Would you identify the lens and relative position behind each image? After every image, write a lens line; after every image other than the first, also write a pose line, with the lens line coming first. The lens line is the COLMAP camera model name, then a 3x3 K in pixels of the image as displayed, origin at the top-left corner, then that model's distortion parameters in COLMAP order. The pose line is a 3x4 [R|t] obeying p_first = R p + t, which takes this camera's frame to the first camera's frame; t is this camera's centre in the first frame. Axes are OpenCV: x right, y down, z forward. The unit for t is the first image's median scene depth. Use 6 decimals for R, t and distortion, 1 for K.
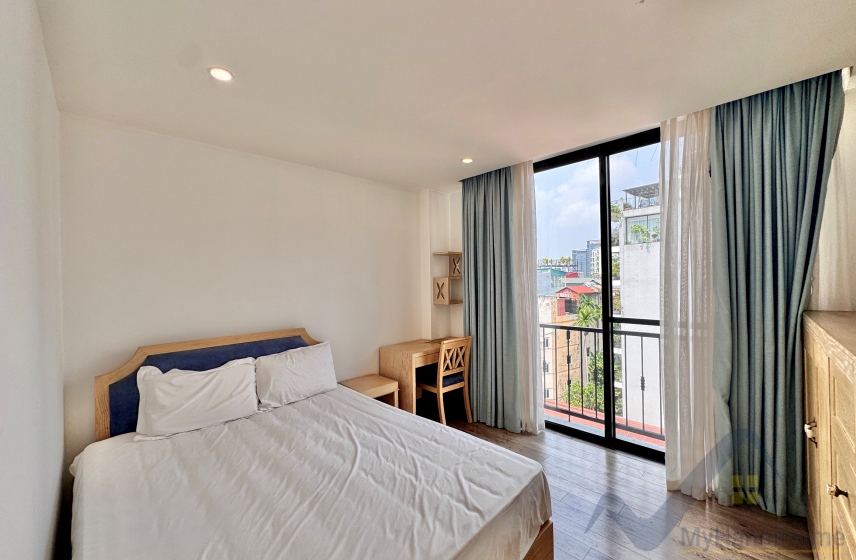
lens RADIAL K [[337.2, 0, 428.0], [0, 337.2, 280.0], [0, 0, 1]] dist [0.001205, 0.000046]
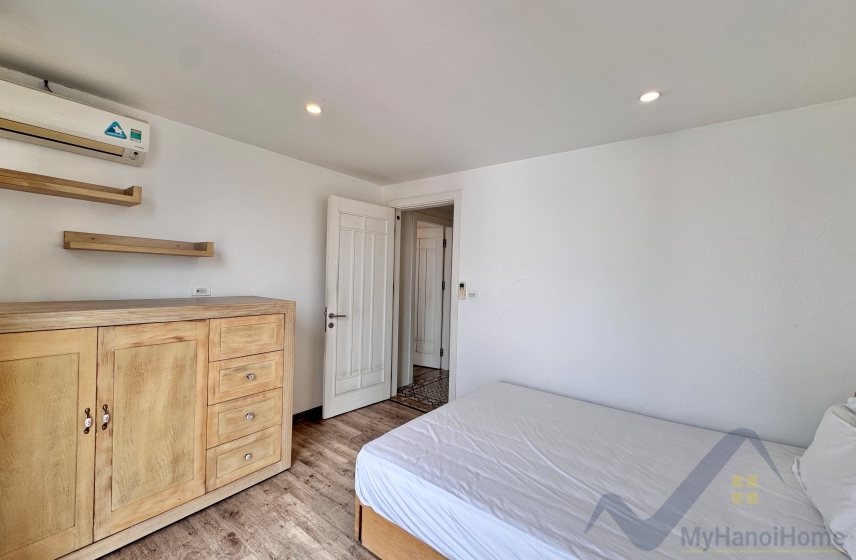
lens RADIAL K [[337.2, 0, 428.0], [0, 337.2, 280.0], [0, 0, 1]] dist [0.001205, 0.000046]
pose [[-0.990532, -0.015728, -0.136381, 0.275739], [-0.016847, 0.999833, 0.007054, 0.013369], [0.136248, 0.009285, -0.990631, 2.029391]]
